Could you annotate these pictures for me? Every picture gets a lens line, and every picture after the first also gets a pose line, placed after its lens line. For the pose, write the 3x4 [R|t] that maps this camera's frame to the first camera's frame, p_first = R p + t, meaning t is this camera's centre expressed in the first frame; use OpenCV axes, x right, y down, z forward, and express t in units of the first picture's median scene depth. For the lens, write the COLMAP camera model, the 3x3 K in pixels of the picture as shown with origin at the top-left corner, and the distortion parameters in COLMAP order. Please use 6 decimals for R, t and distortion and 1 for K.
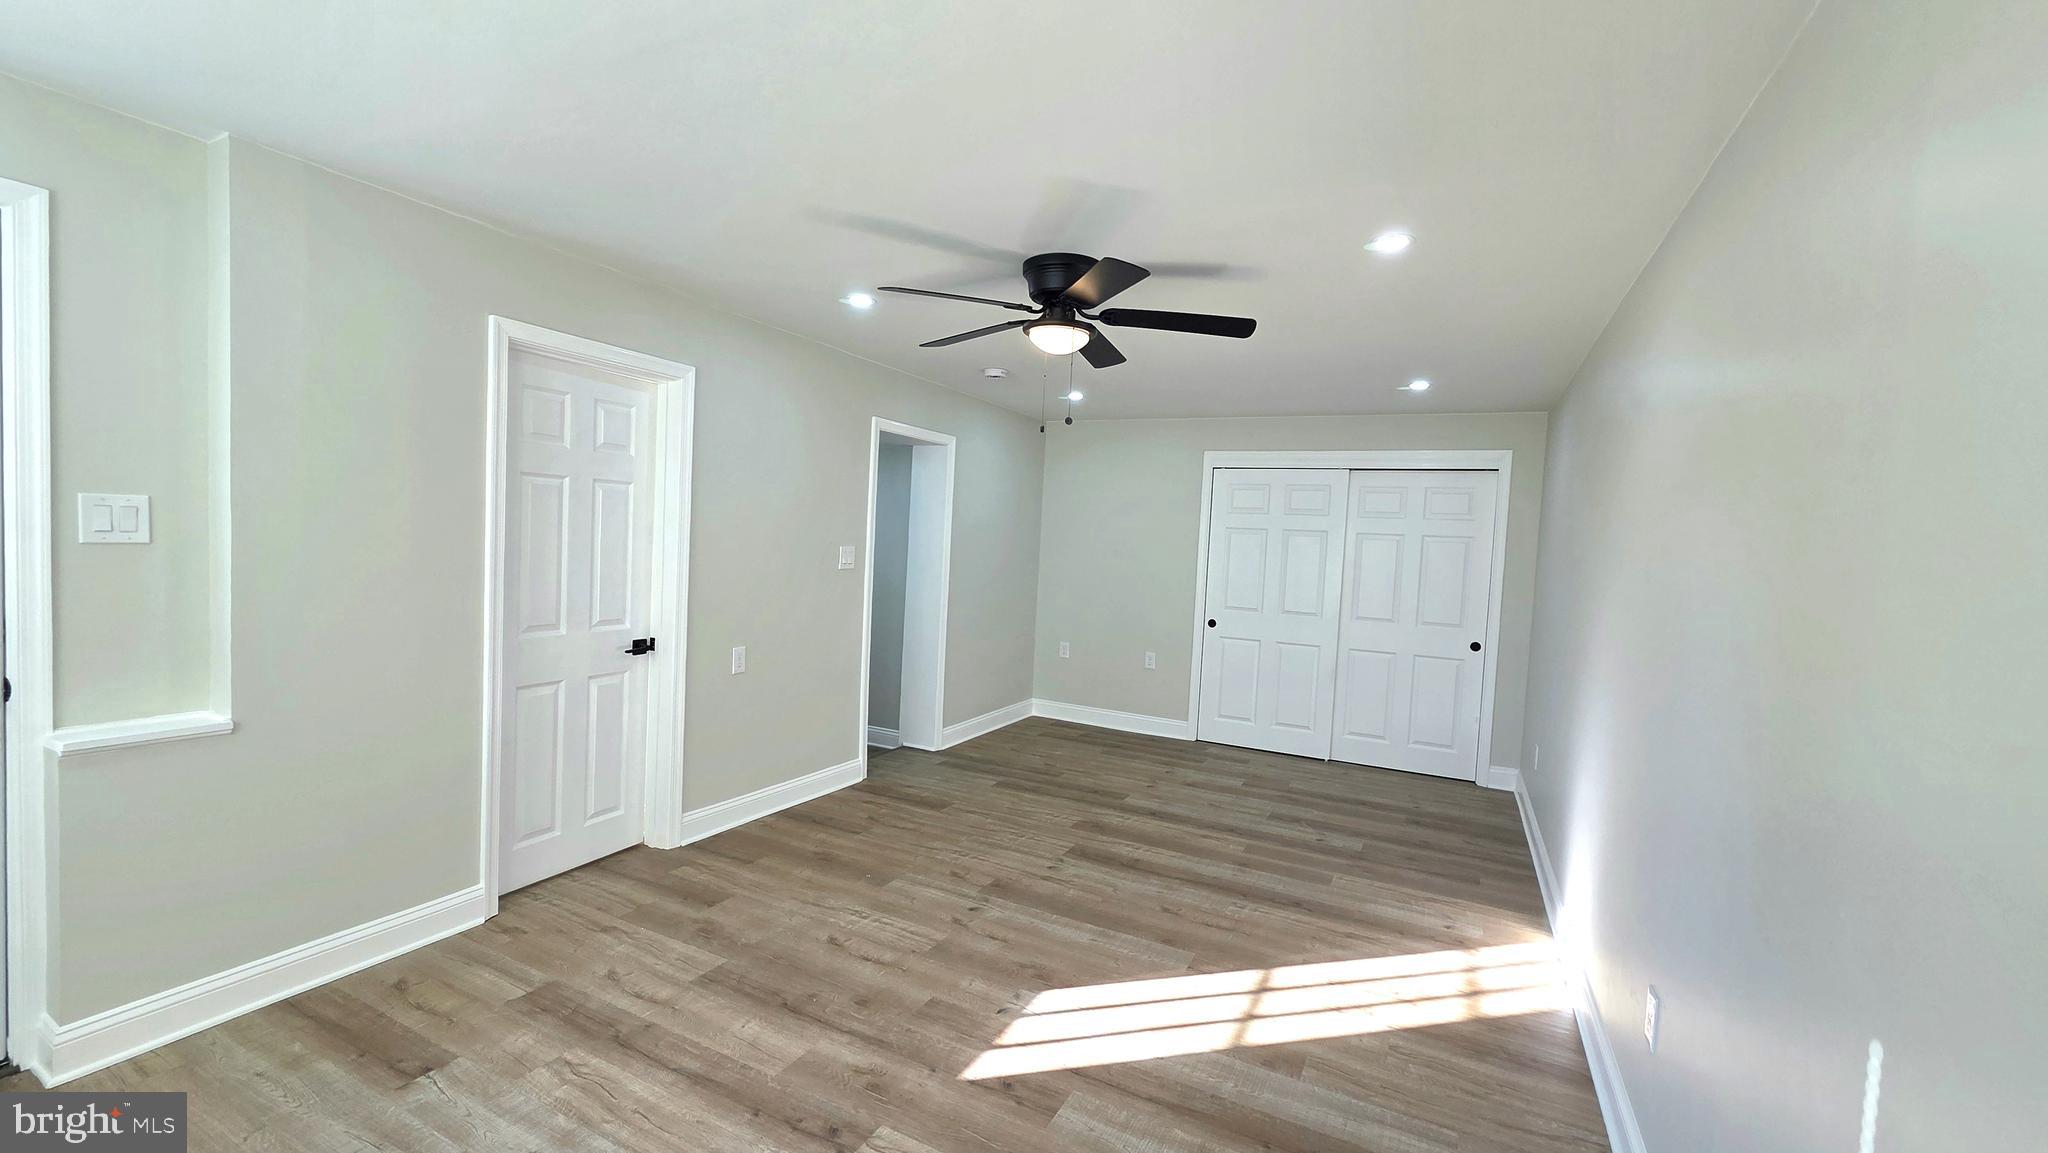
lens RADIAL K [[840.9, 0, 1017.3], [0, 840.9, 577.8], [0, 0, 1]] dist [0.002453, 0.000226]
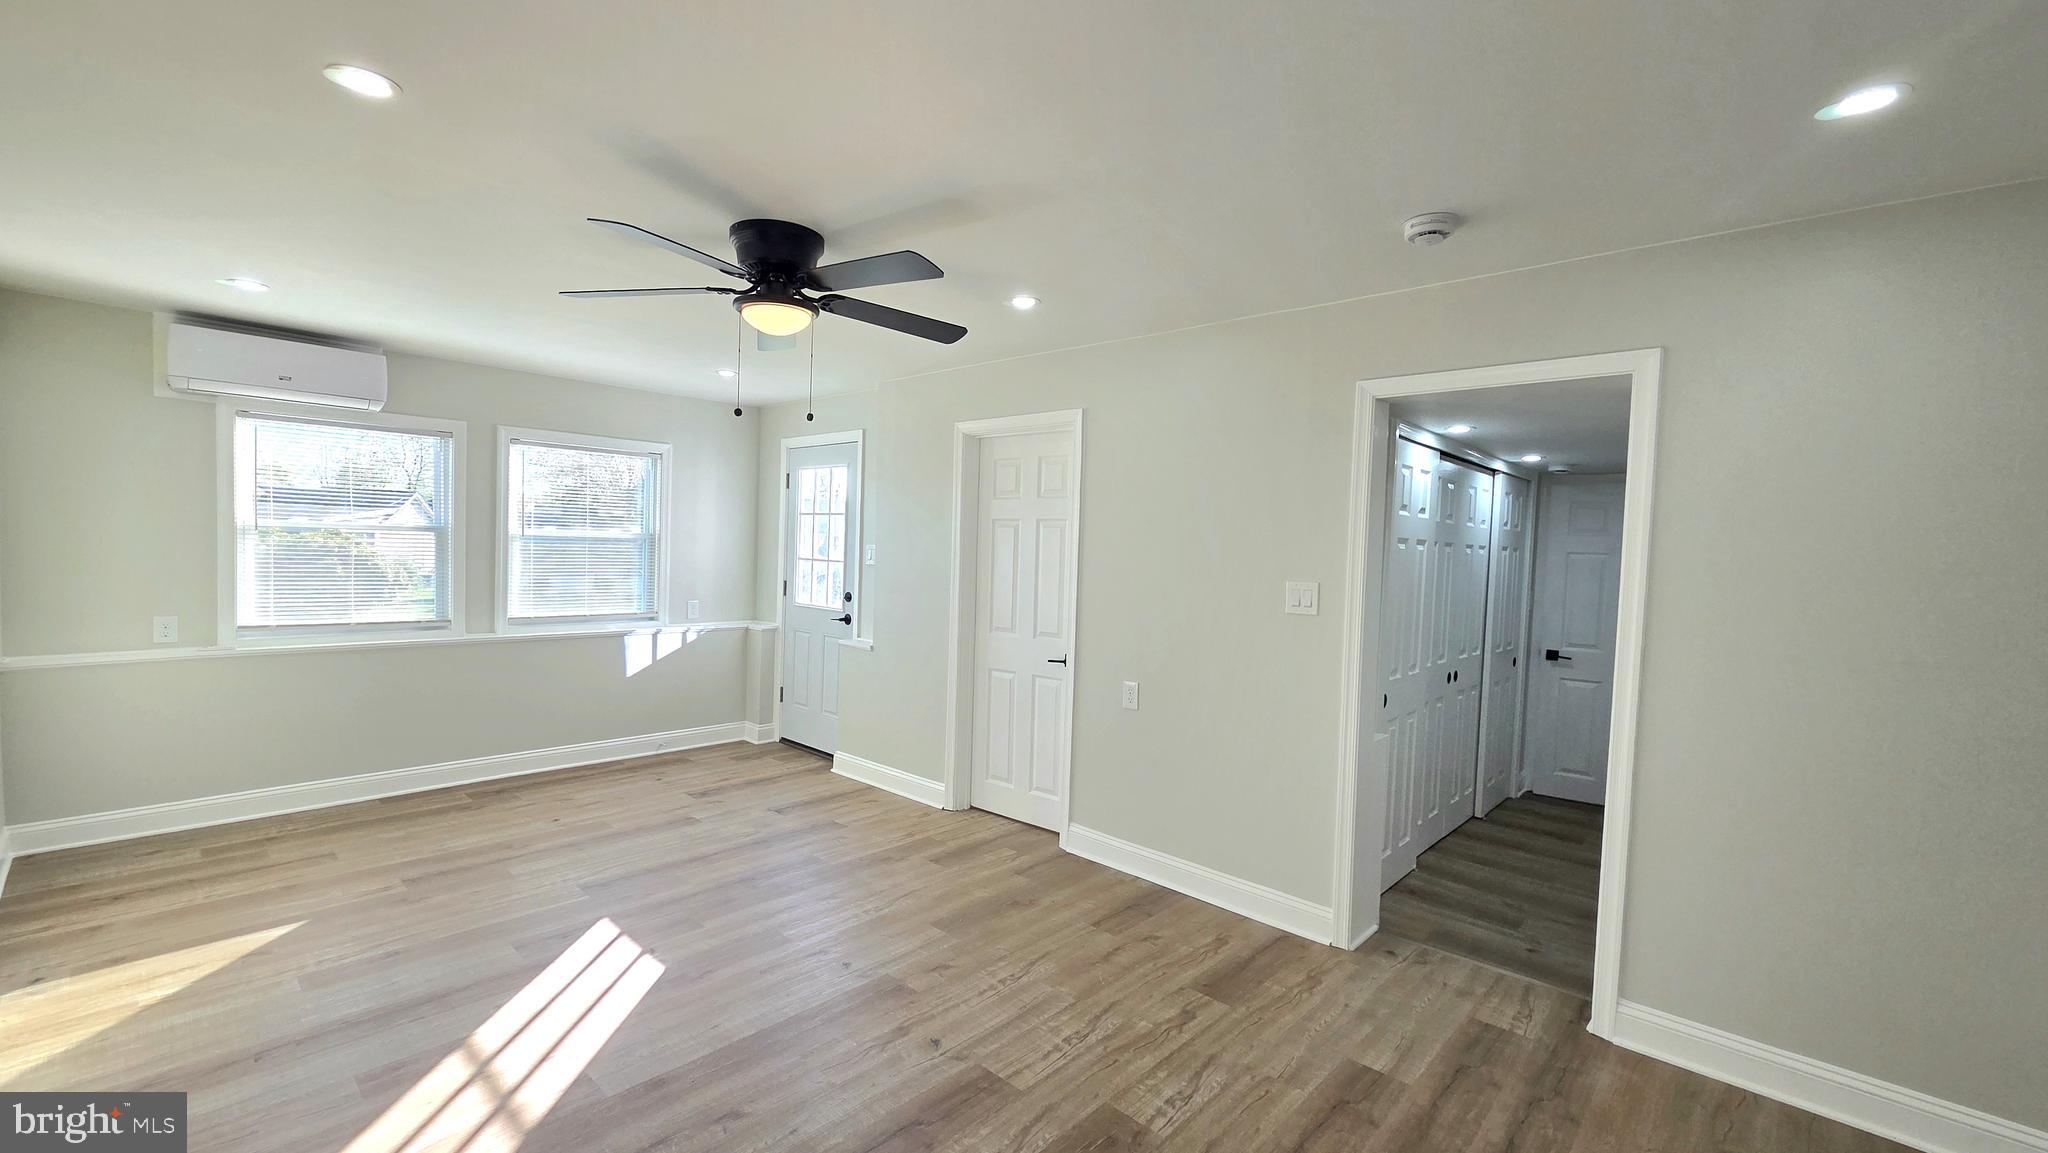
lens RADIAL K [[840.9, 0, 1017.3], [0, 840.9, 577.8], [0, 0, 1]] dist [0.002453, 0.000226]
pose [[-0.271266, -0.020220, -0.962292, 0.640684], [-0.087483, 0.996159, 0.003730, -0.027548], [0.958521, 0.085195, -0.271993, 1.160136]]
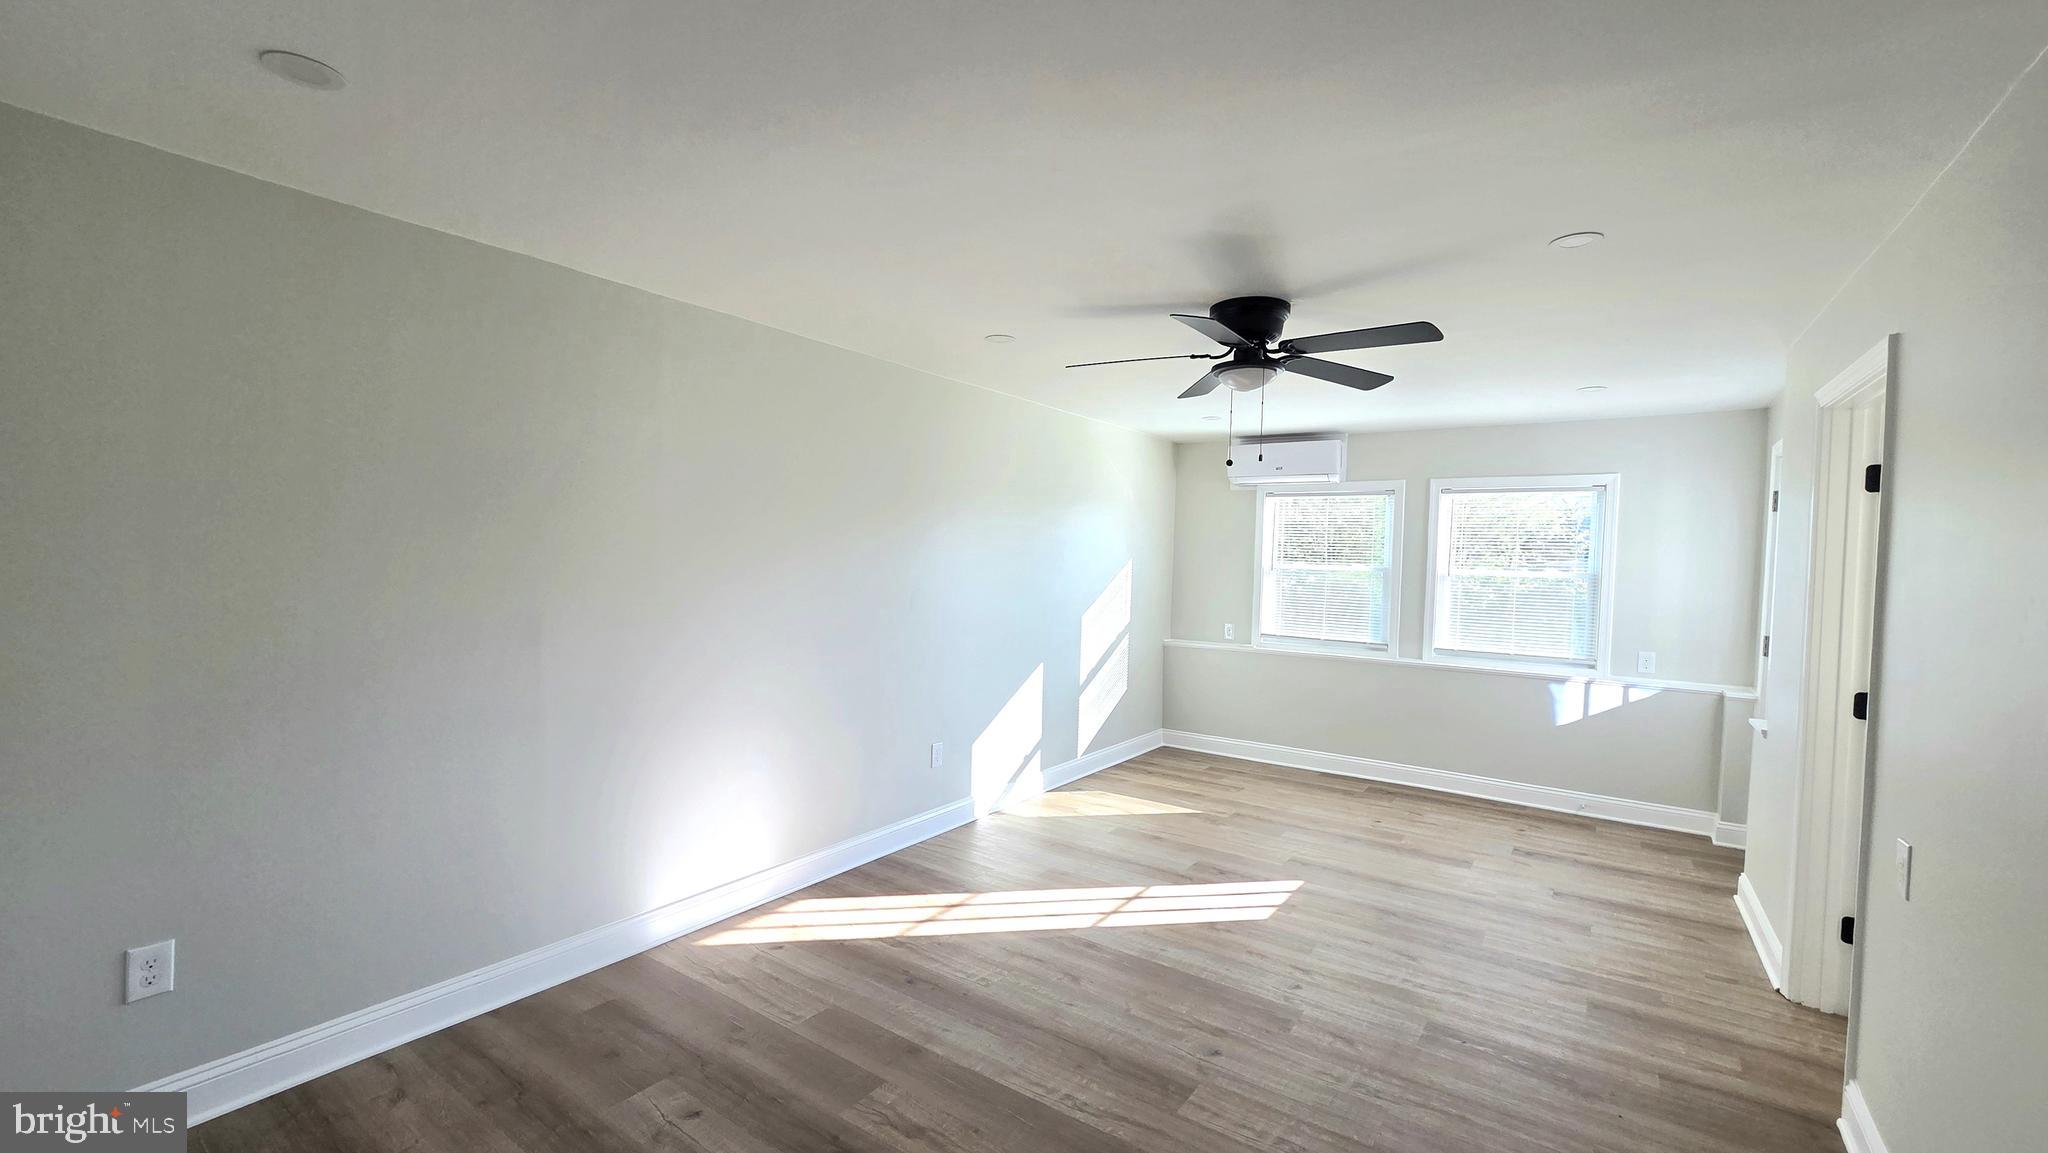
lens RADIAL K [[840.9, 0, 1017.3], [0, 840.9, 577.8], [0, 0, 1]] dist [0.002453, 0.000226]
pose [[-0.987476, -0.078974, 0.136580, 0.129926], [-0.068882, 0.994641, 0.077106, -0.076177], [-0.141937, 0.066732, -0.987624, 1.598997]]
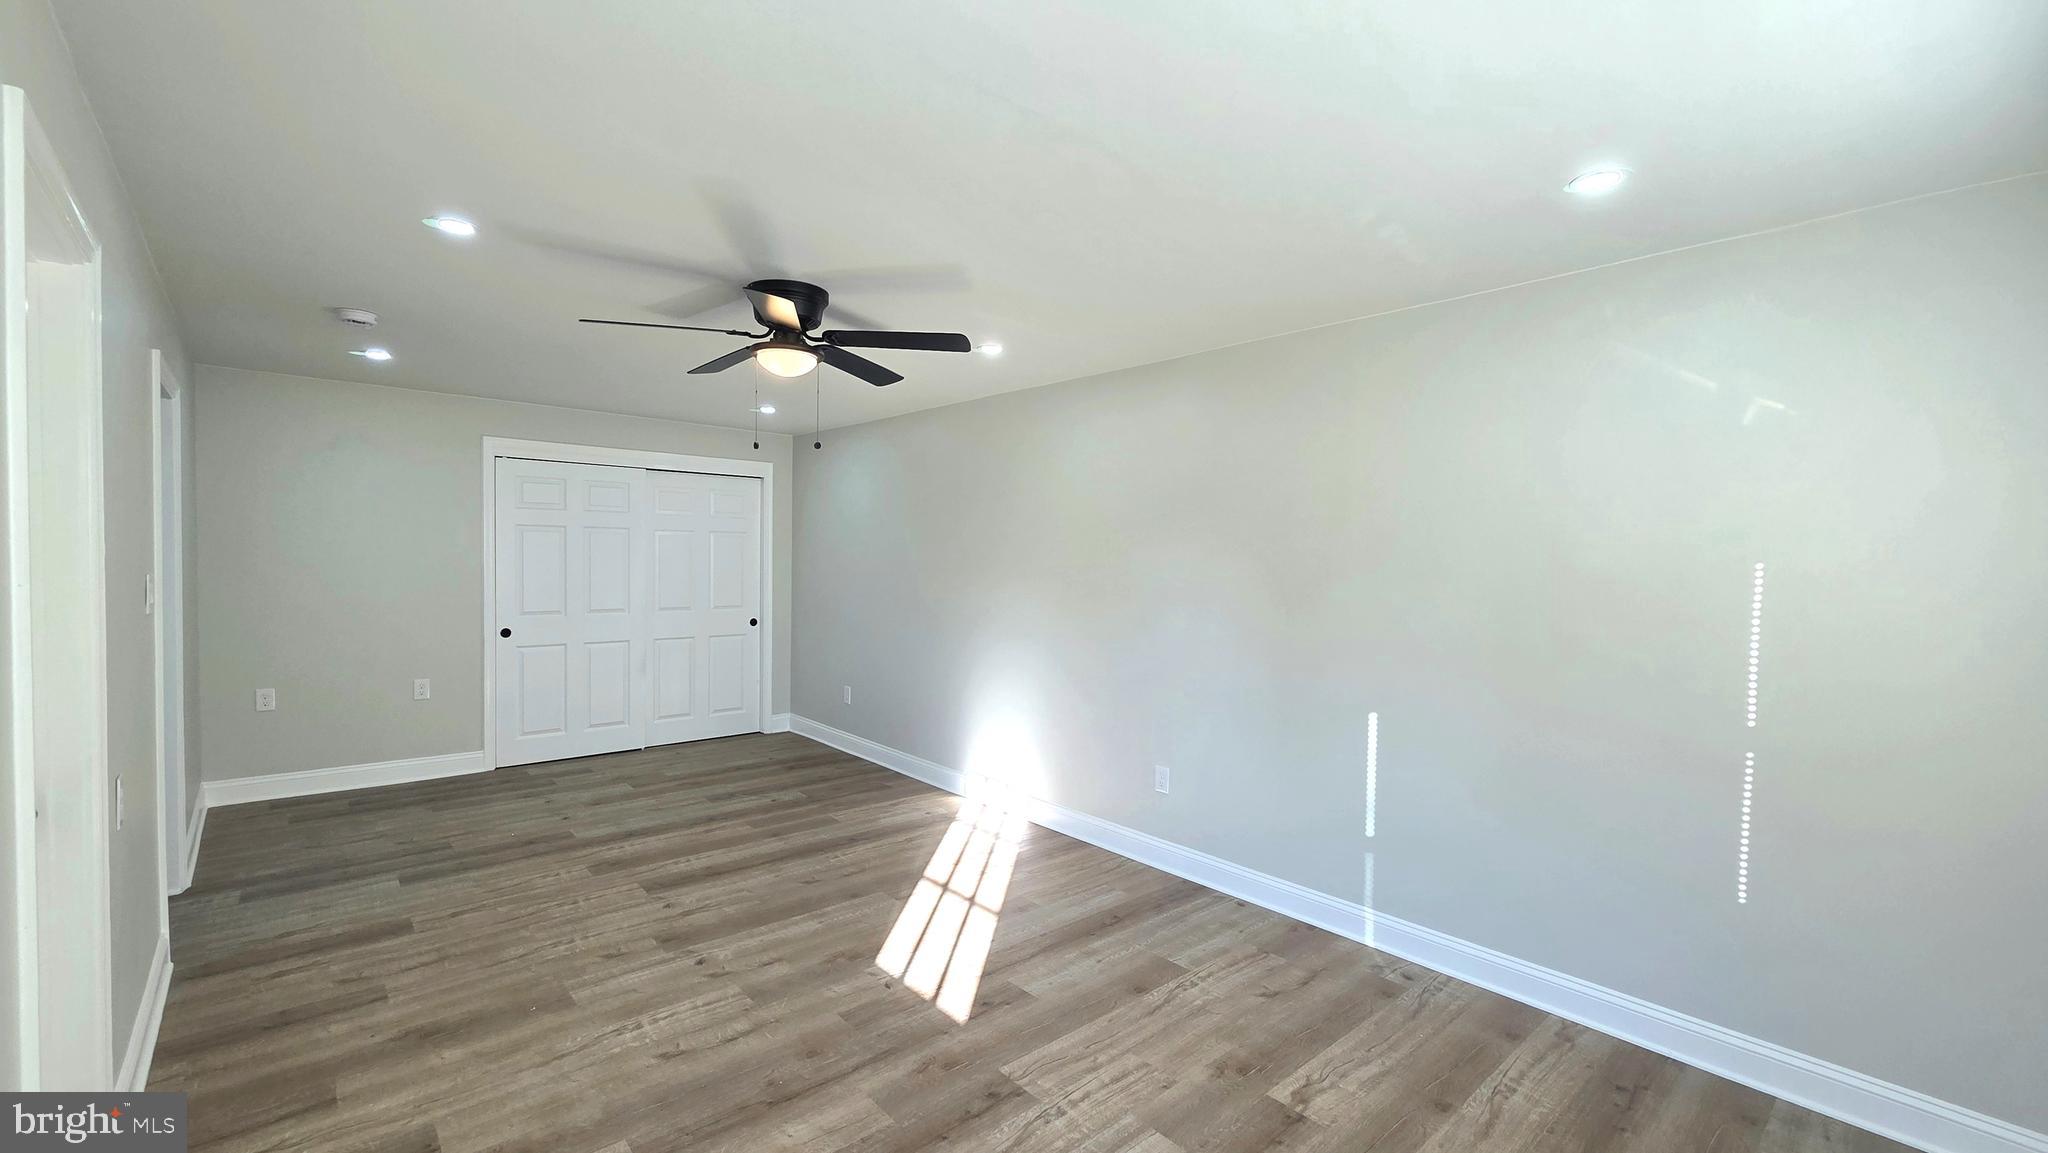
lens RADIAL K [[840.9, 0, 1017.3], [0, 840.9, 577.8], [0, 0, 1]] dist [0.002453, 0.000226]
pose [[0.363796, -0.069057, 0.928915, -0.631079], [0.040731, 0.997474, 0.058202, -0.053747], [-0.930588, 0.016662, 0.365690, 0.281591]]
